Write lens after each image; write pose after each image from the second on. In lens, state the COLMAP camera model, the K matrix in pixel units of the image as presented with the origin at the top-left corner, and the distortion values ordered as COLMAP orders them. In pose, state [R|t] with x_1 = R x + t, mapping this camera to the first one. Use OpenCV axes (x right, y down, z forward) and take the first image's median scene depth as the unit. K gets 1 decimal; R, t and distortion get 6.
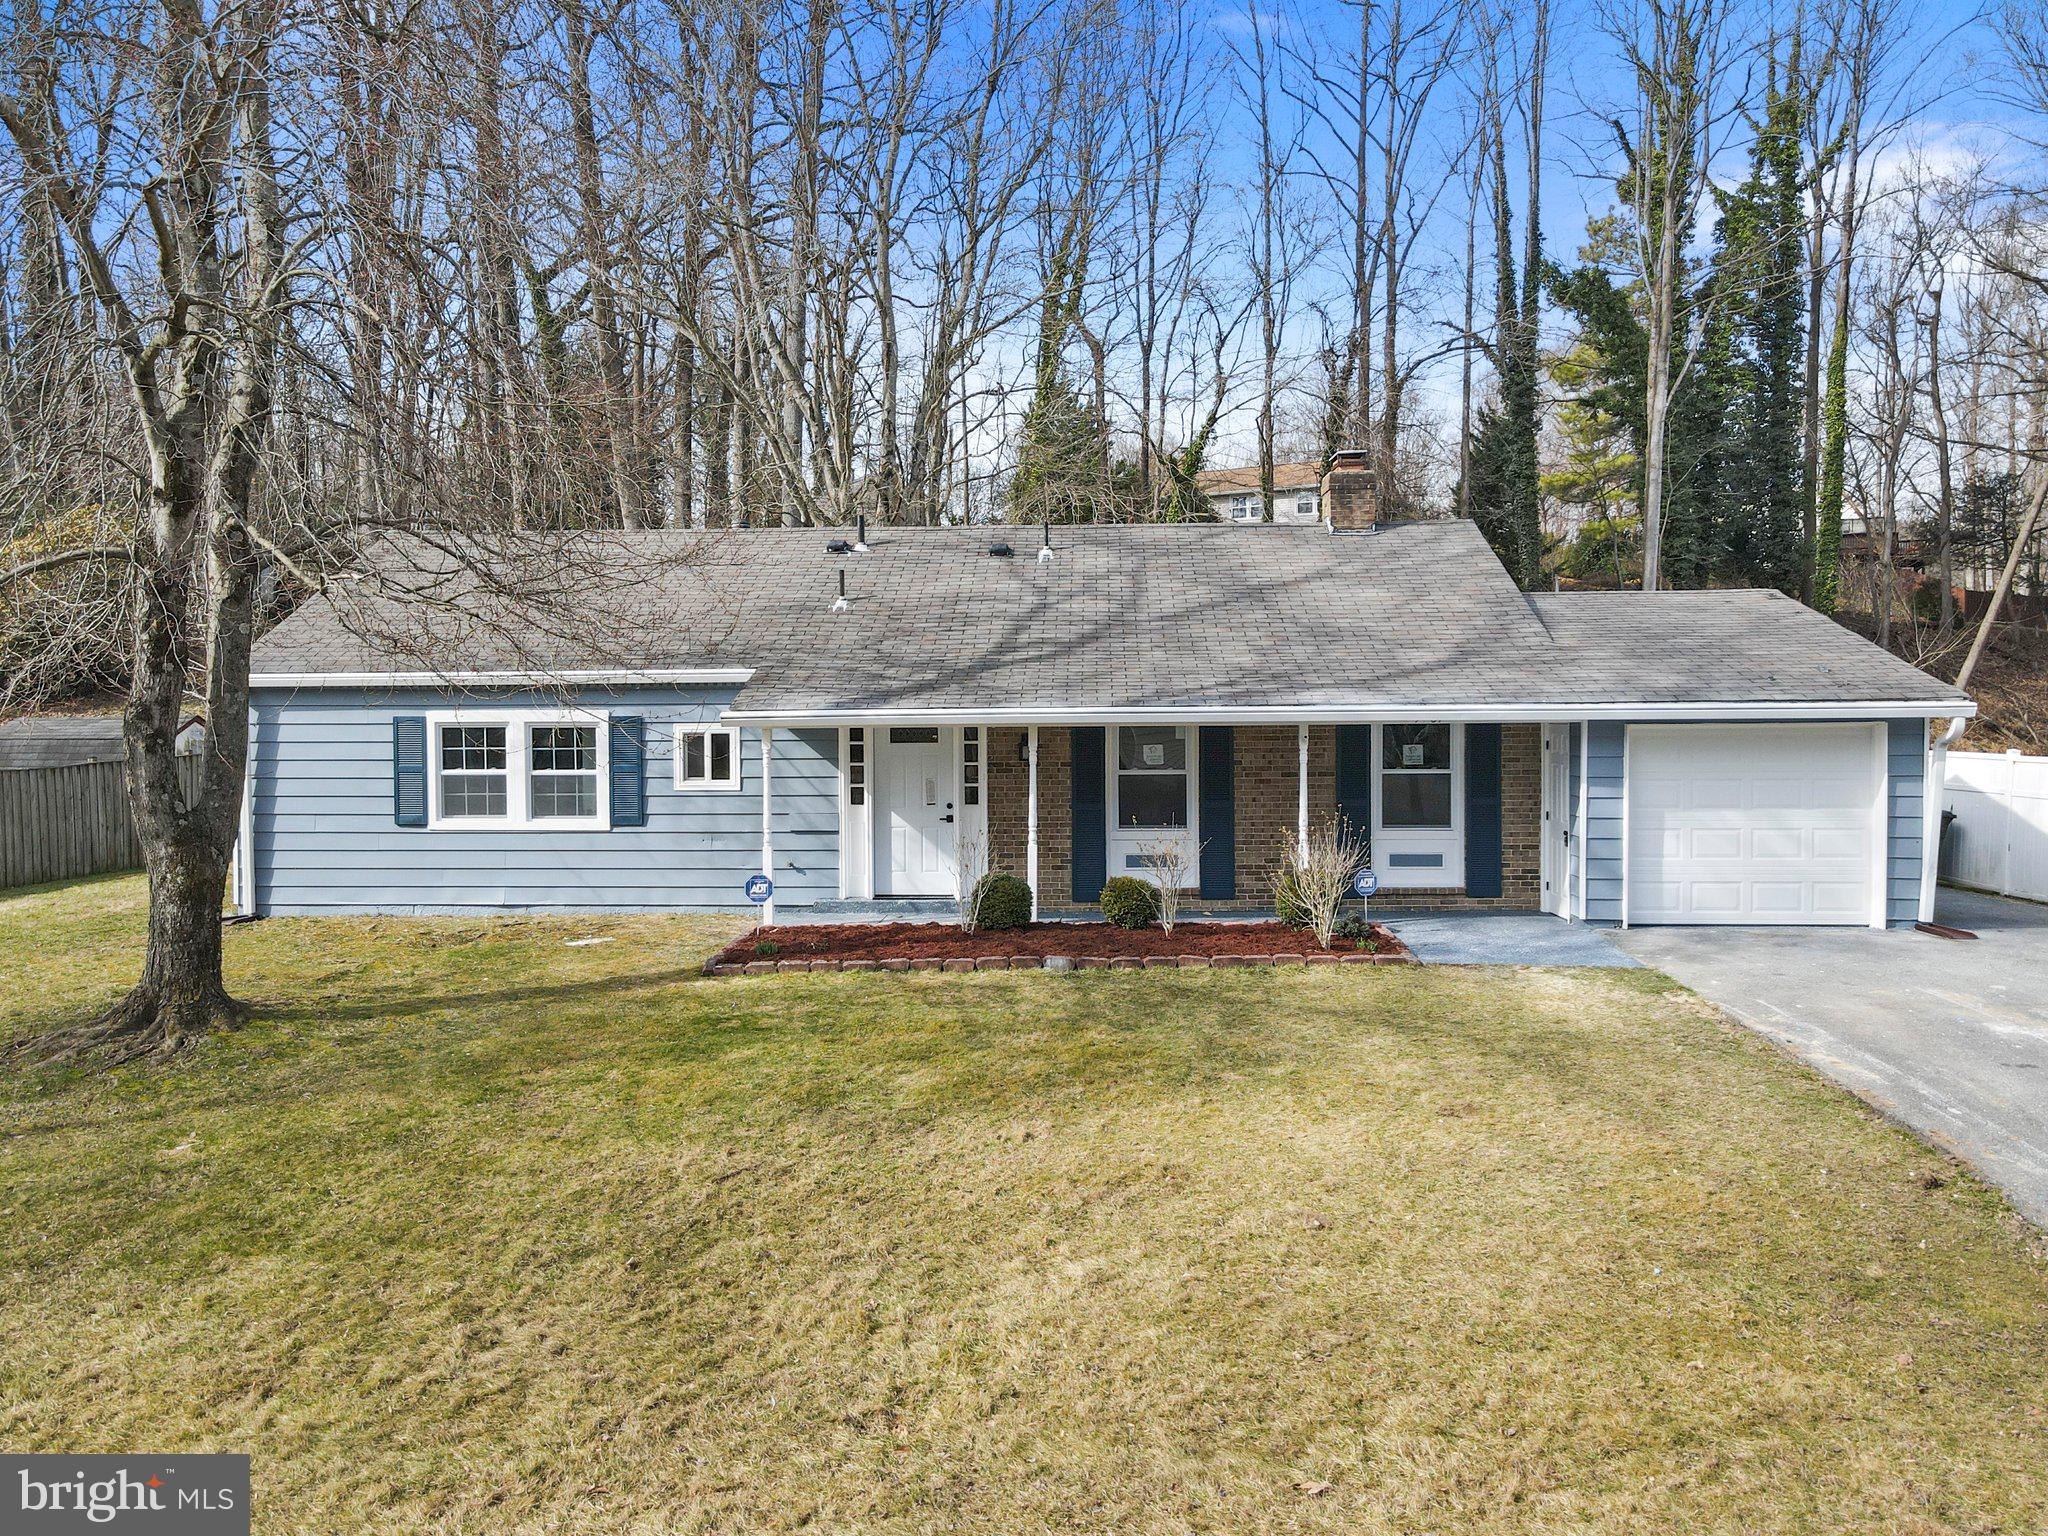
lens RADIAL K [[1483.9, 0, 1031.8], [0, 1483.9, 763.7], [0, 0, 1]] dist [0.008059, 0.005195]
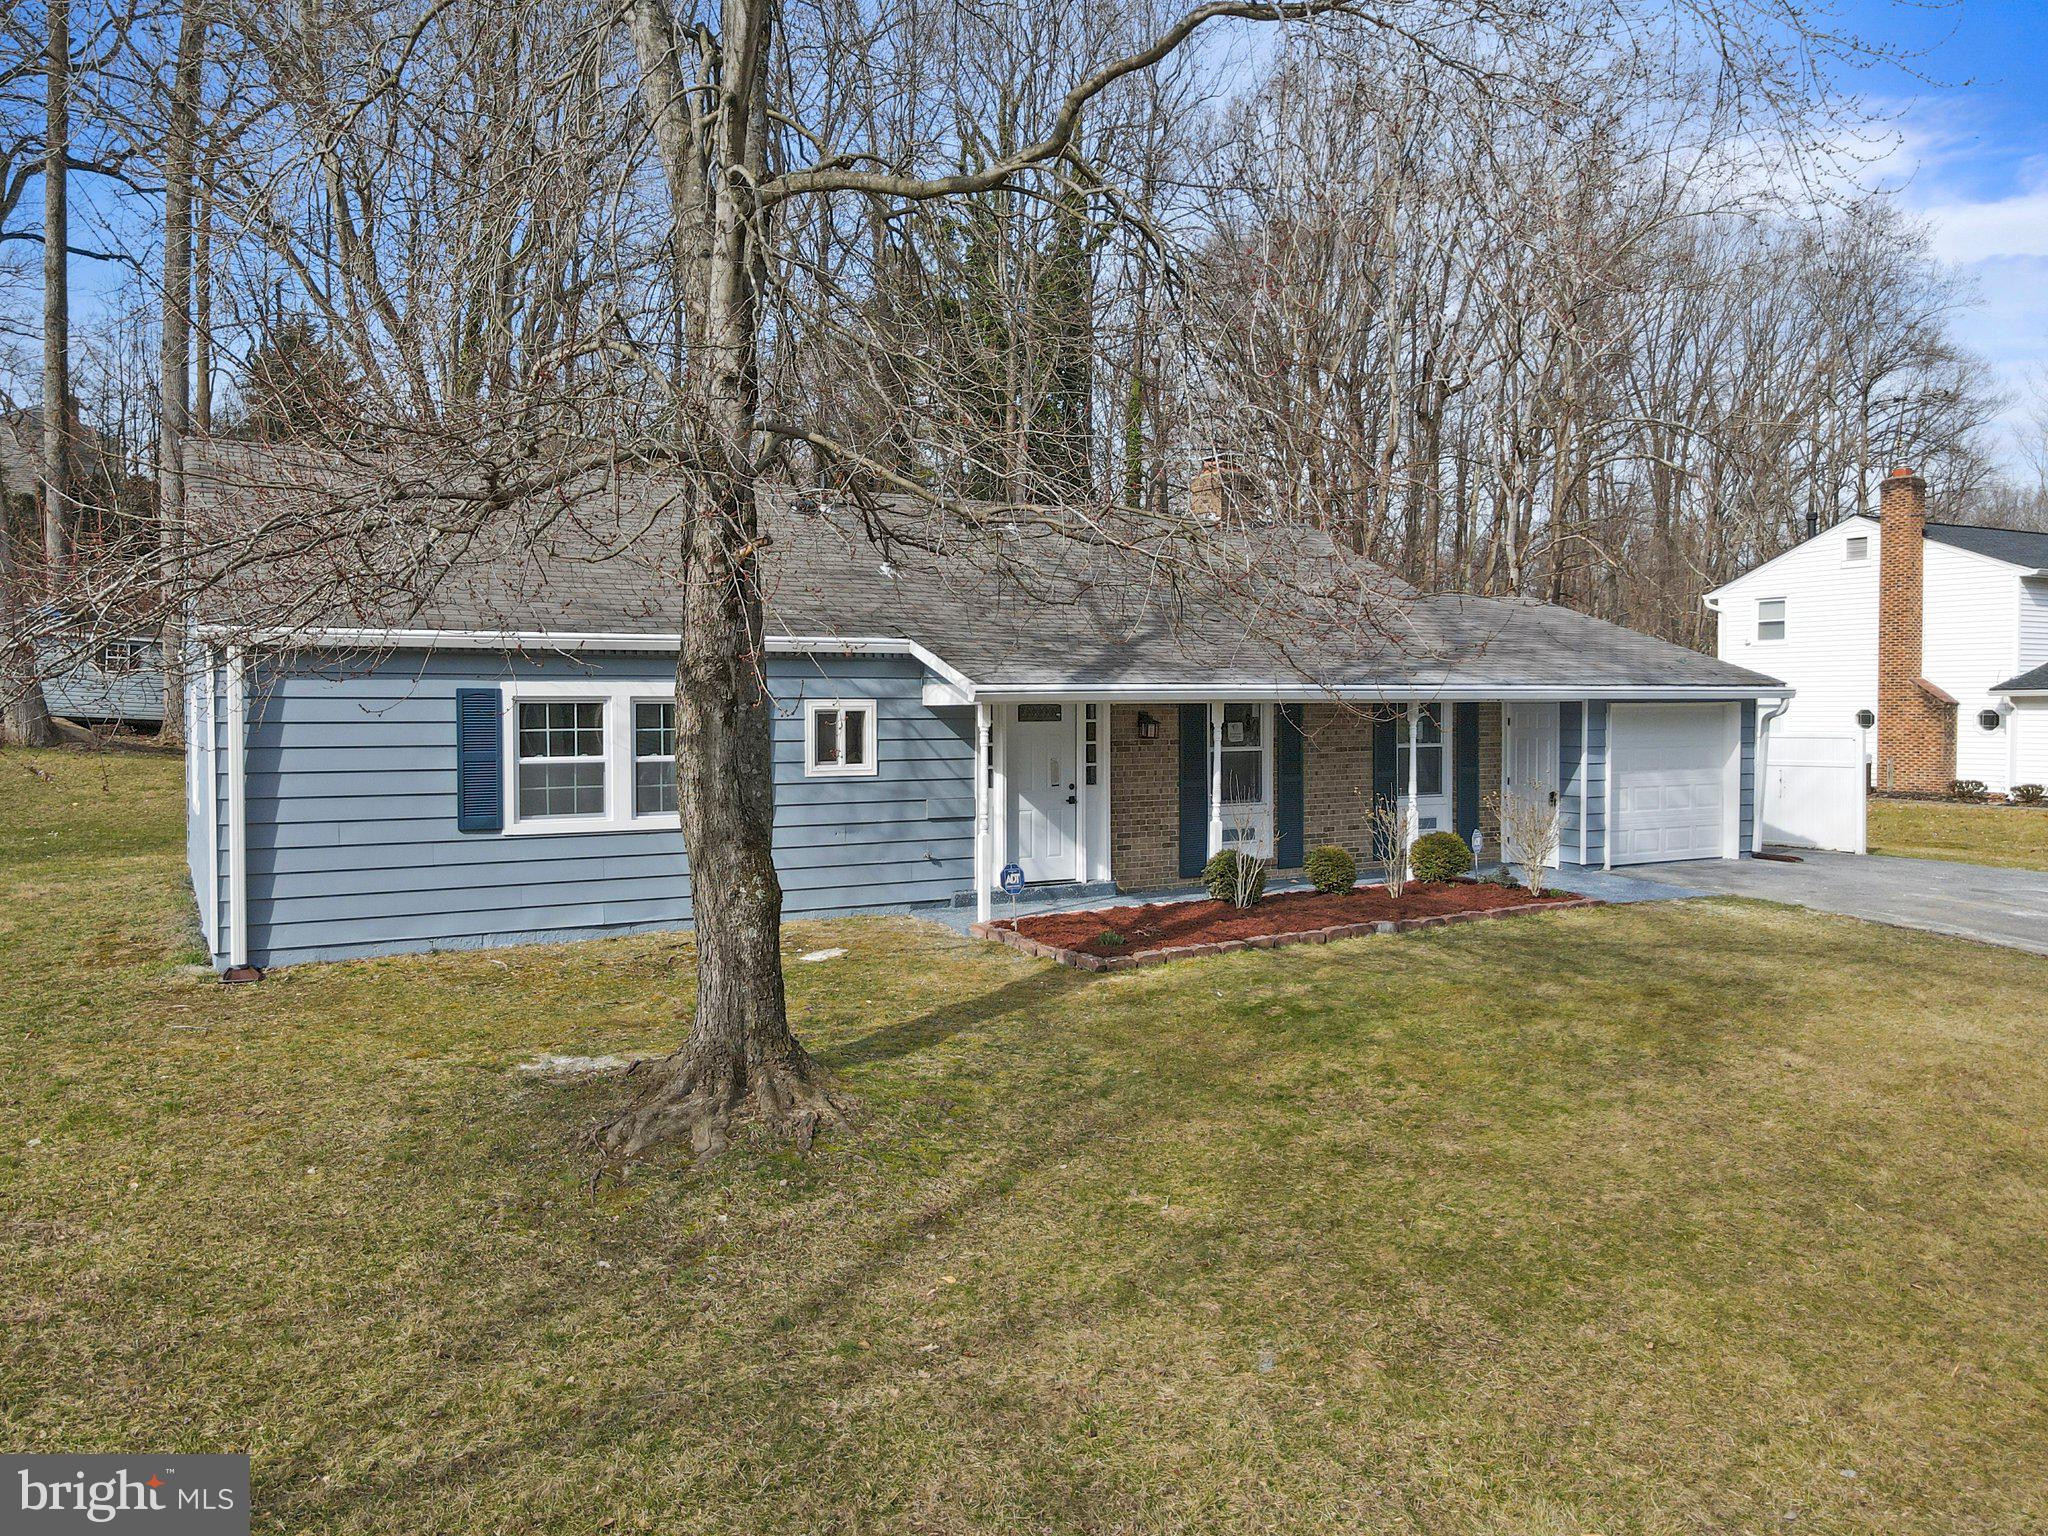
lens RADIAL K [[1483.9, 0, 1031.8], [0, 1483.9, 763.7], [0, 0, 1]] dist [0.008059, 0.005195]
pose [[0.848957, -0.018258, 0.528146, -0.583791], [0.016825, 0.999830, 0.007520, 0.006090], [-0.528194, 0.002502, 0.849120, 0.200163]]
